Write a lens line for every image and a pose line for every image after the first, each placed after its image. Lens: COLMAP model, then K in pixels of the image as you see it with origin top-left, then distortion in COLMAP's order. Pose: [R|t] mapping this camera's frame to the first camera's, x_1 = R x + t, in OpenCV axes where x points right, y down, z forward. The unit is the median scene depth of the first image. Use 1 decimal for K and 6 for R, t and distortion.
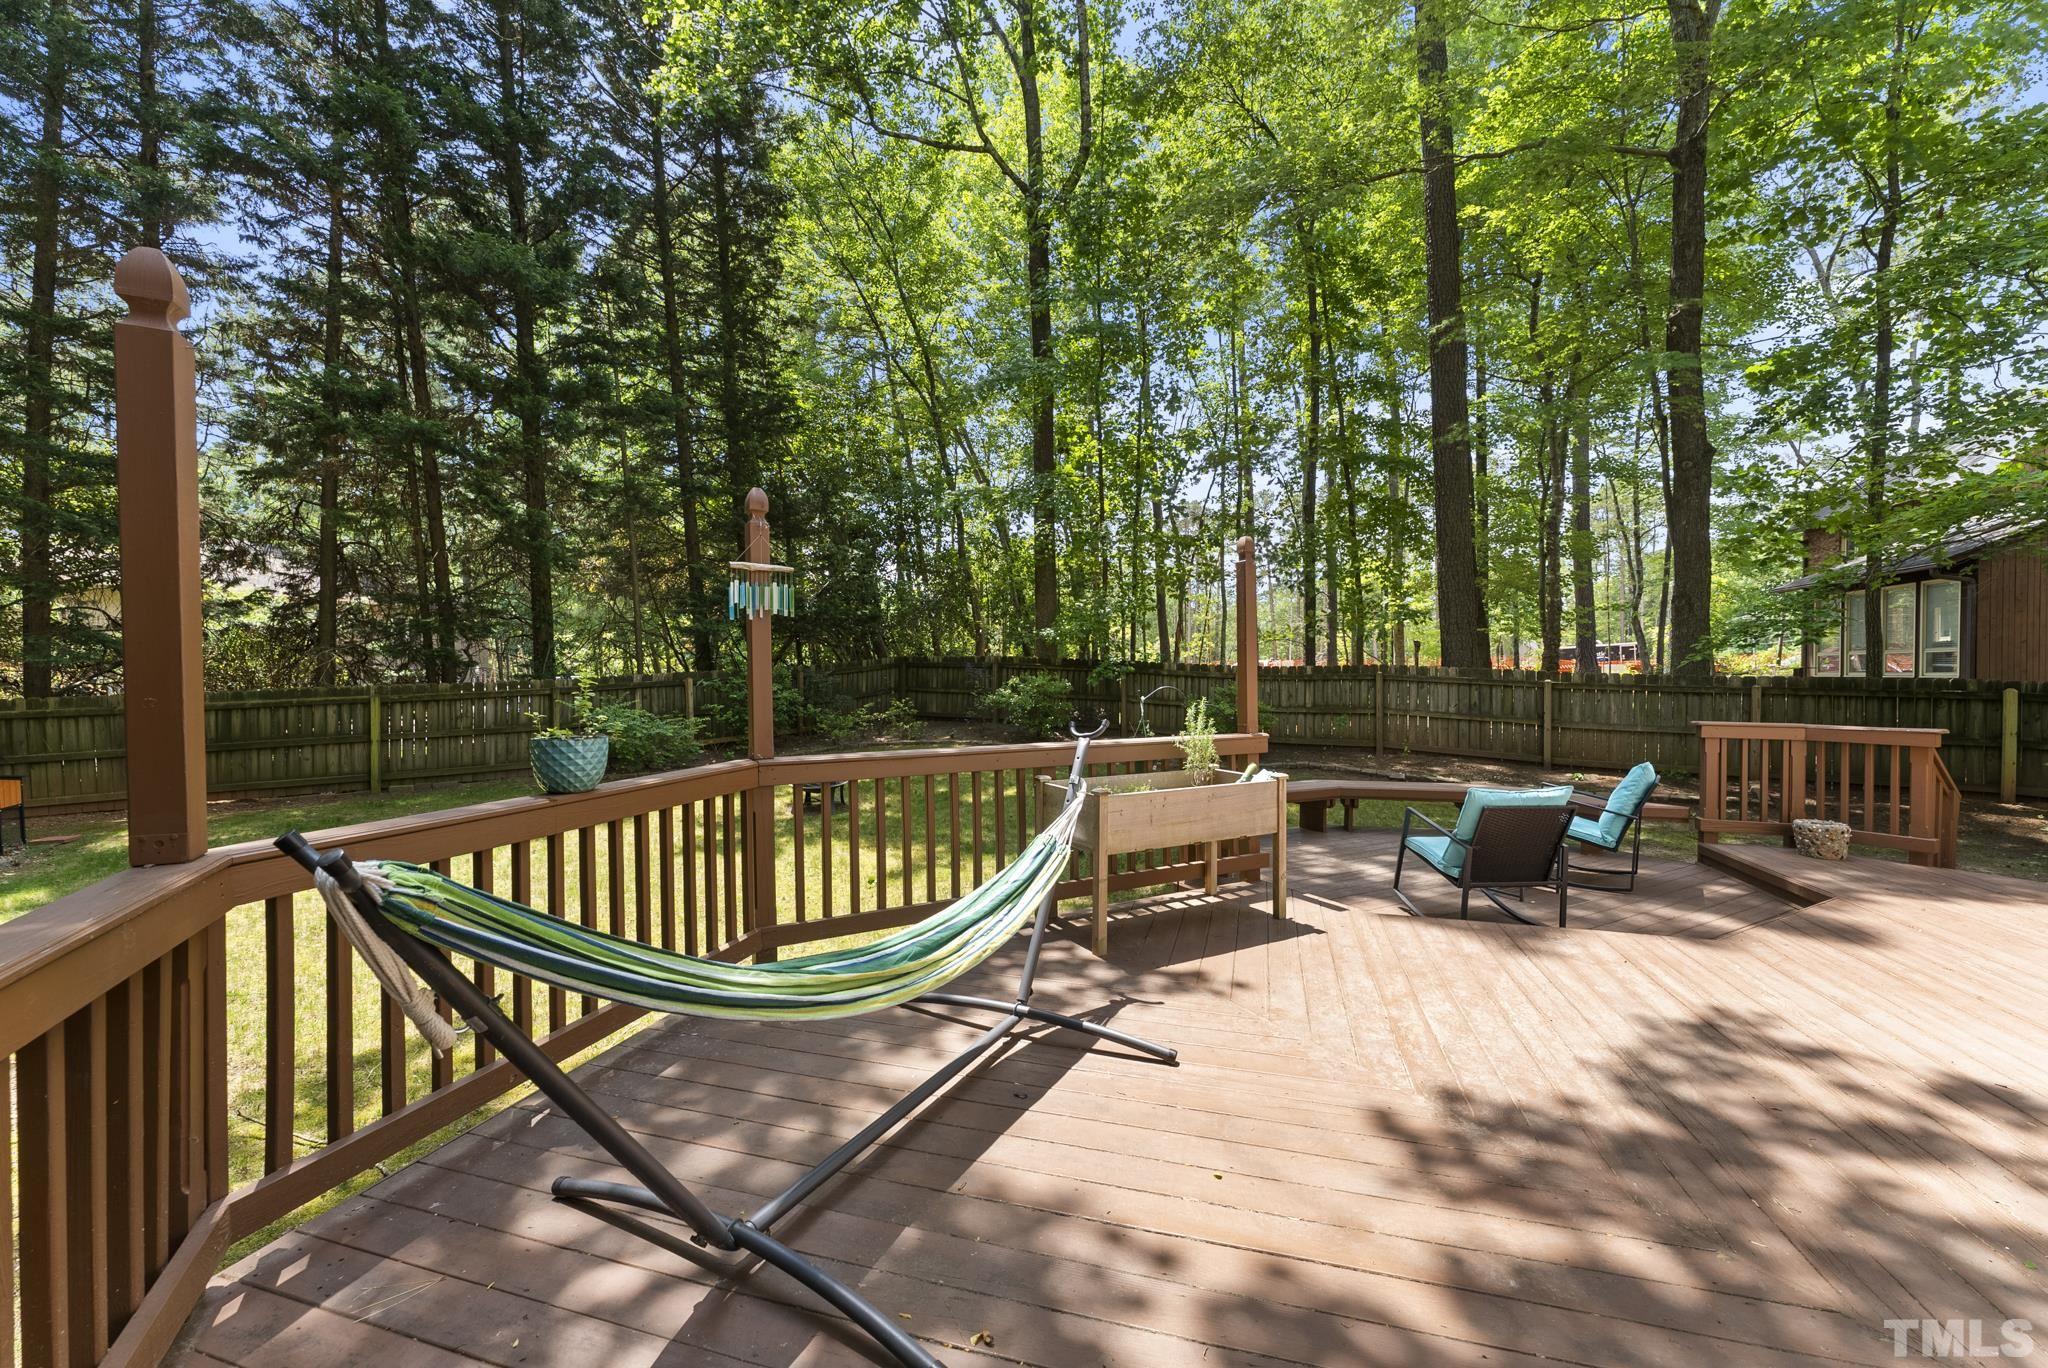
lens RADIAL K [[810.4, 0, 1024.0], [0, 810.4, 684.0], [0, 0, 1]] dist [0.001232, 0.000213]
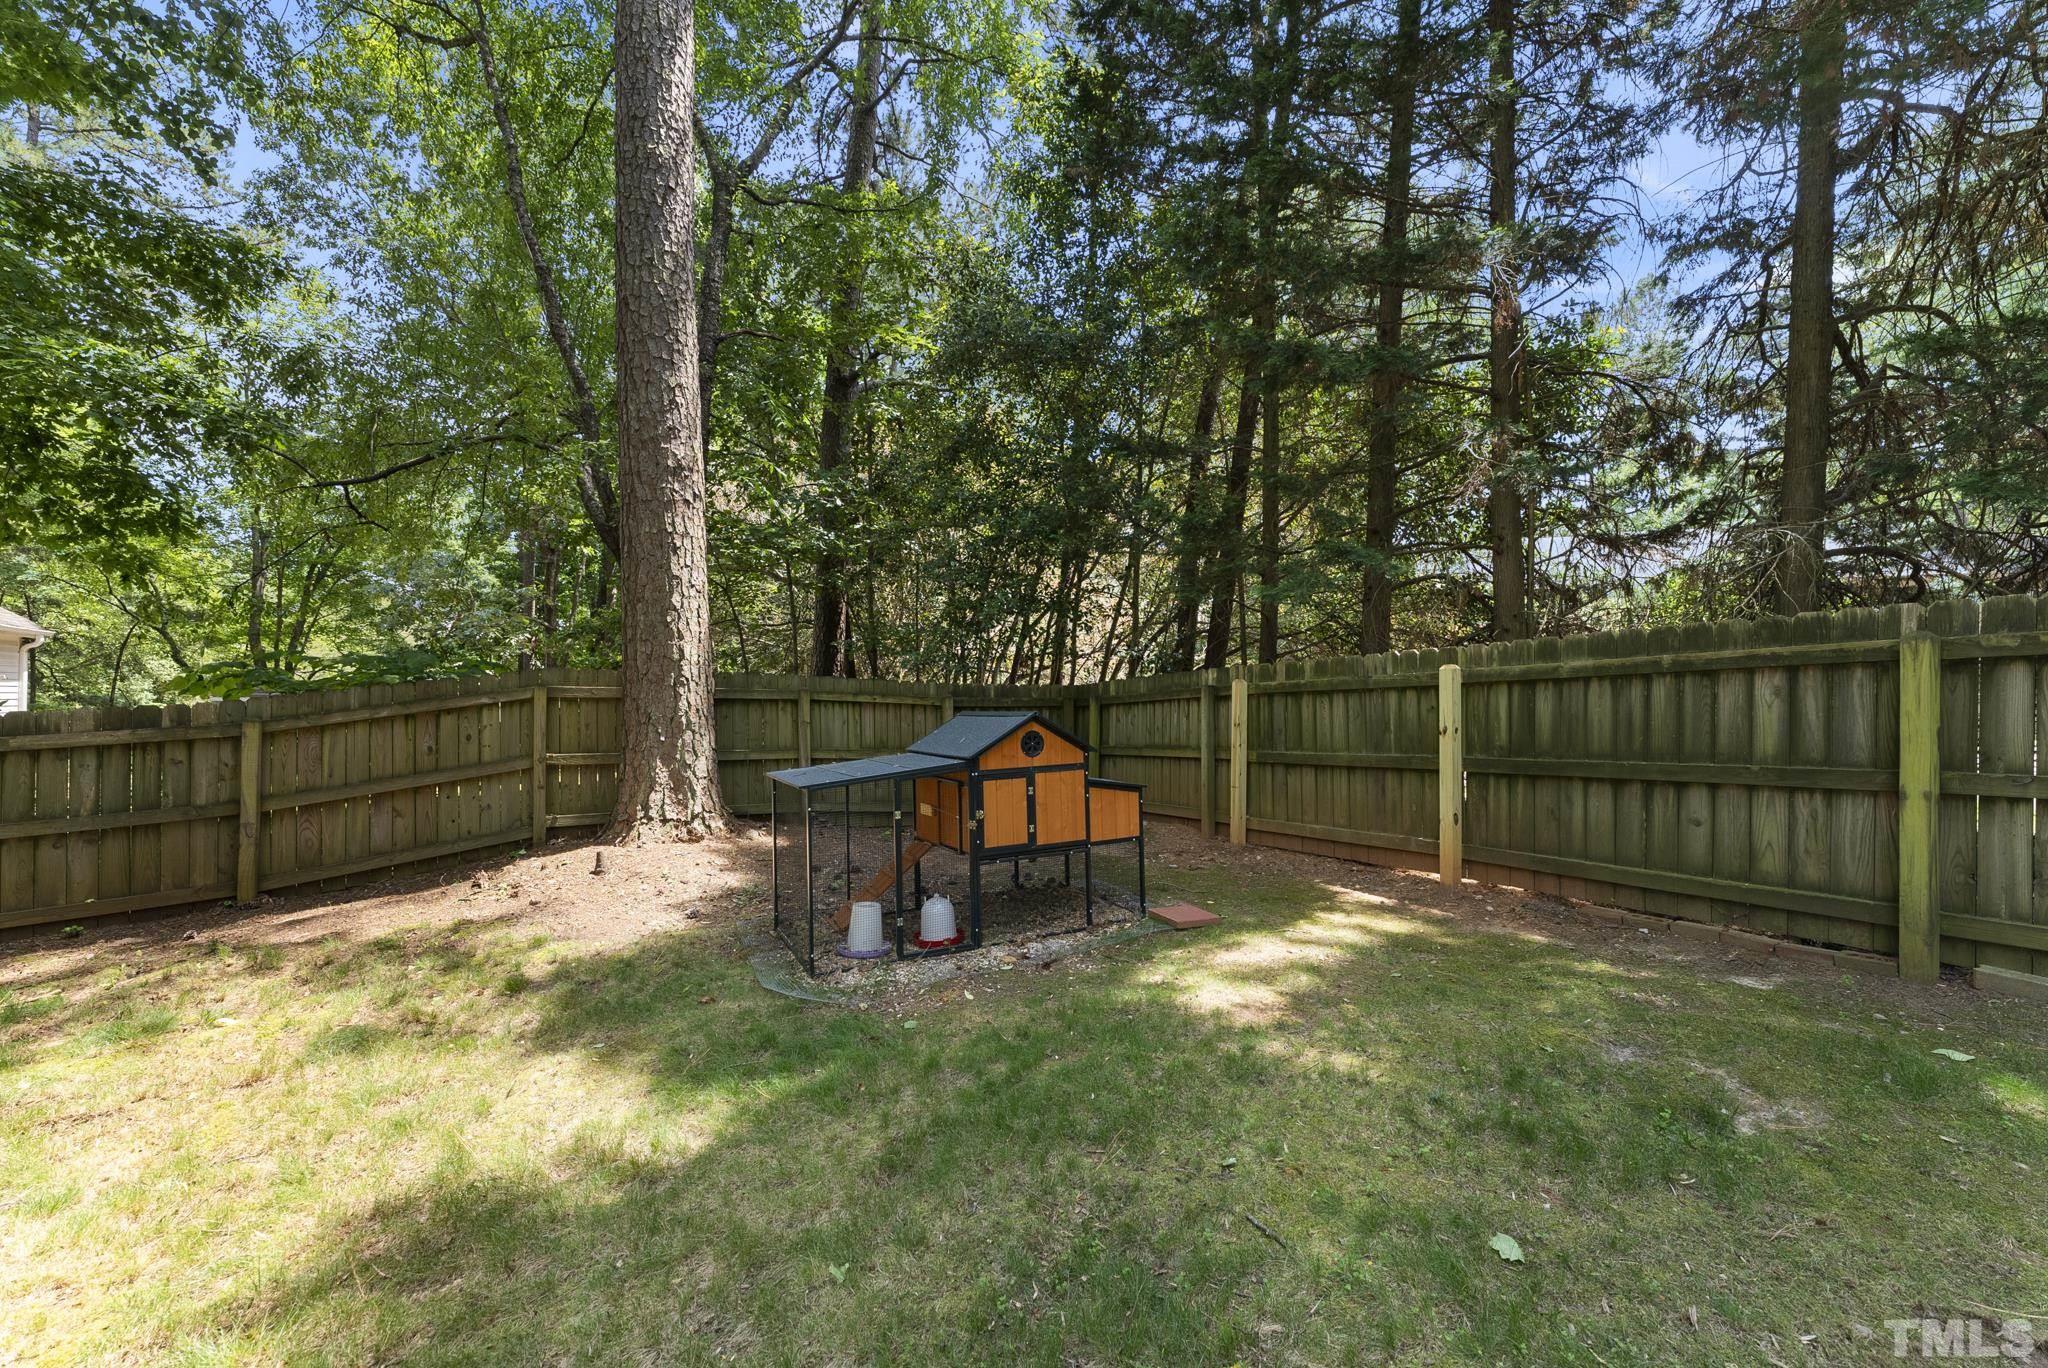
lens RADIAL K [[826.1, 0, 1017.9], [0, 826.1, 674.6], [0, 0, 1]] dist [0.002230, -0.000083]
pose [[0.033174, -0.027702, -0.999066, -0.516068], [-0.022824, 0.999334, -0.028467, 0.043687], [0.999189, 0.023747, 0.032519, 0.670804]]
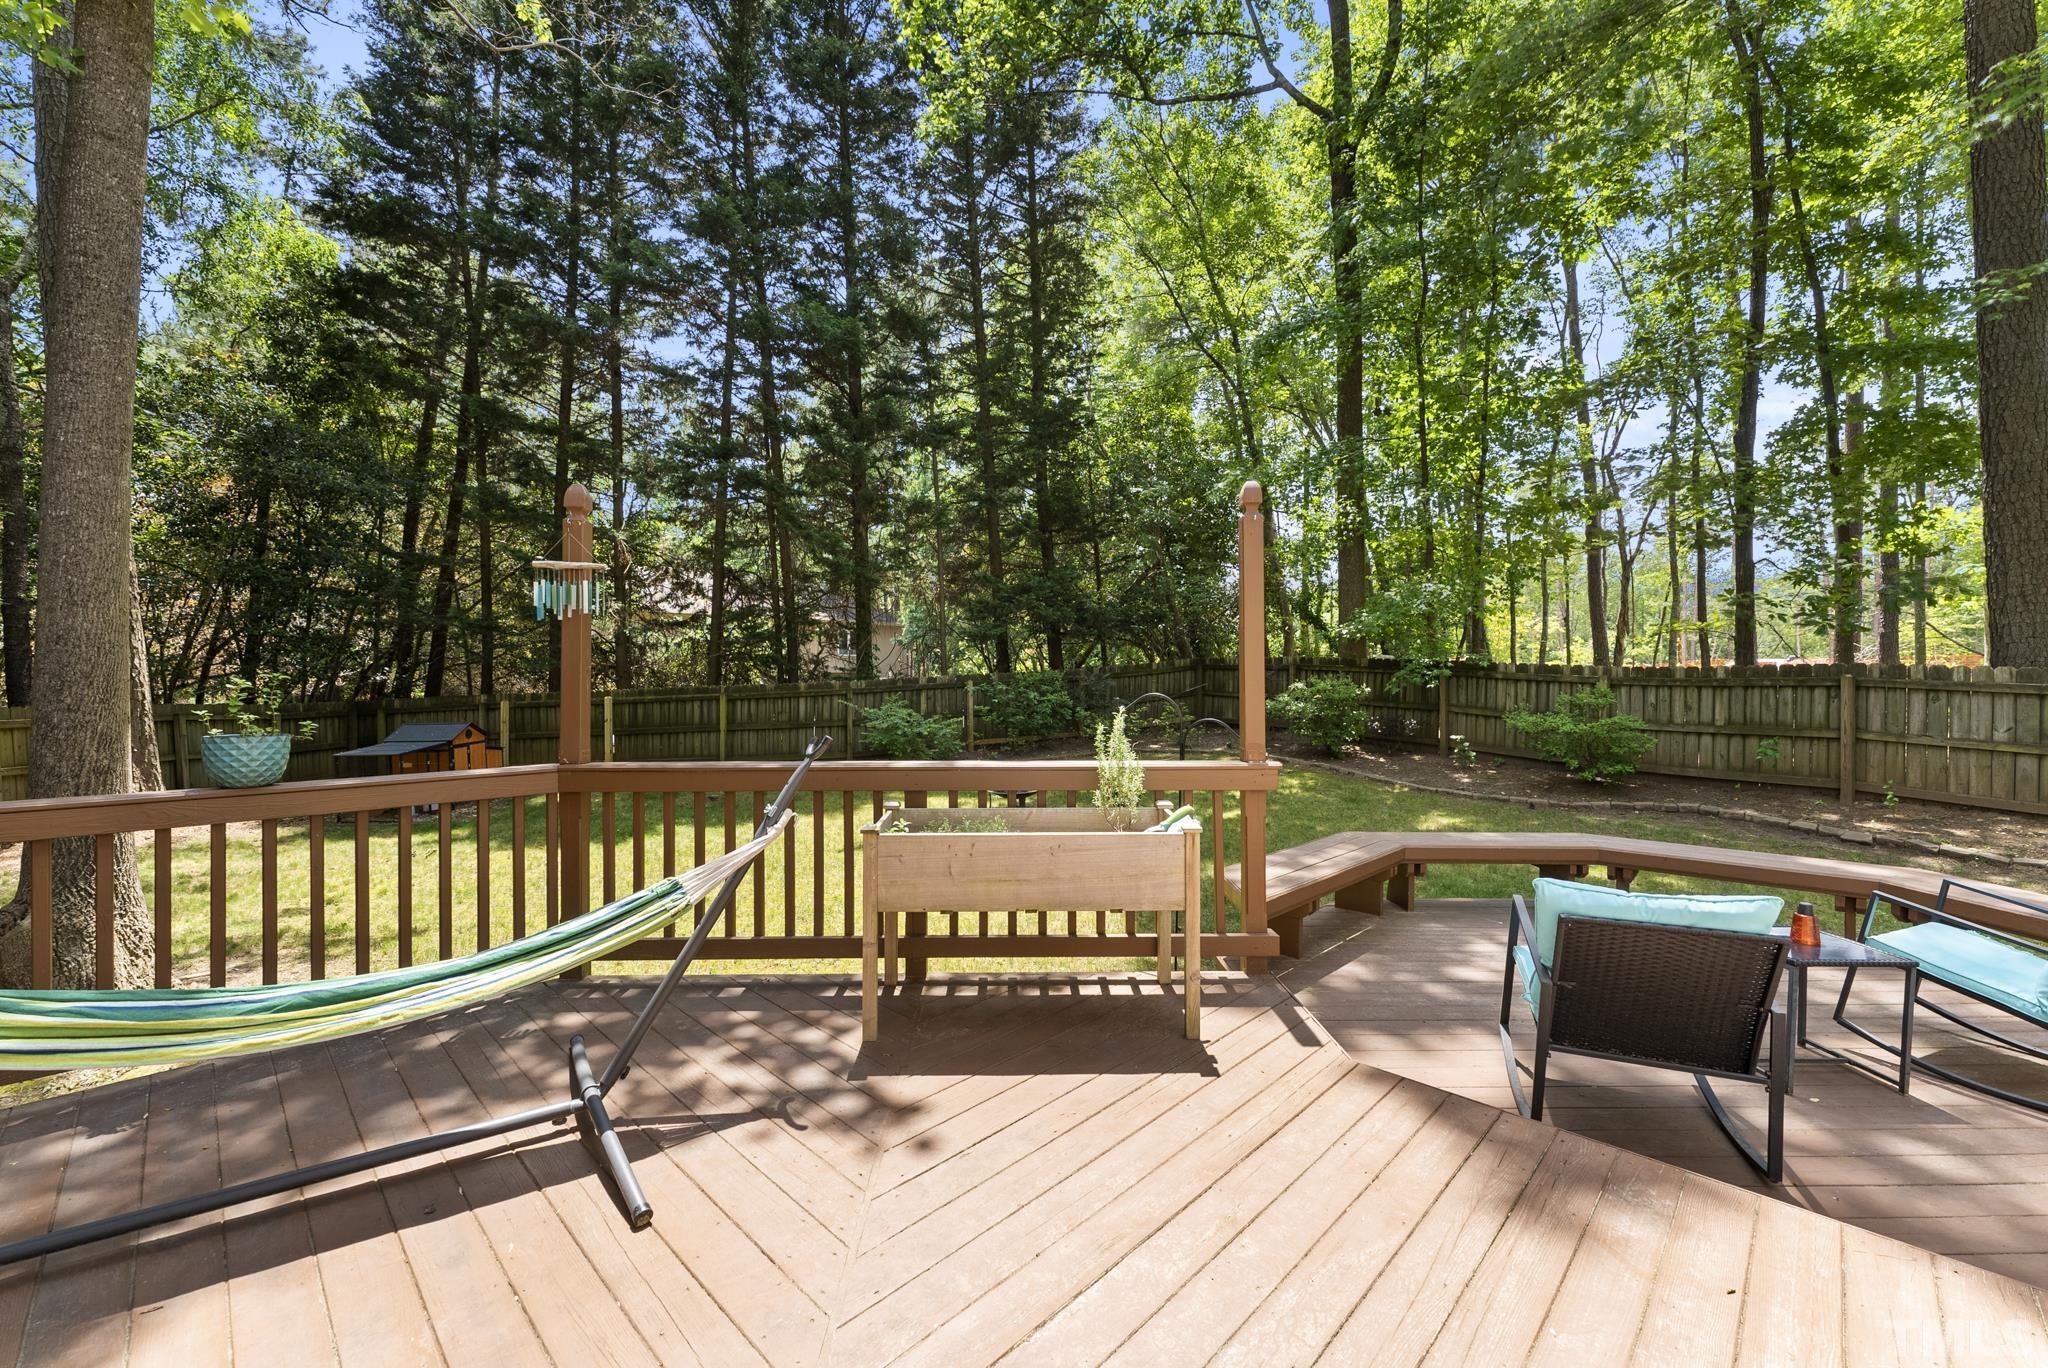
lens RADIAL K [[826.1, 0, 1017.9], [0, 826.1, 674.6], [0, 0, 1]] dist [0.002230, -0.000083]
pose [[0.882057, -0.001001, -0.471142, 0.168739], [-0.006210, 0.999886, -0.013749, -0.001011], [0.471102, 0.015053, 0.881950, 0.105802]]
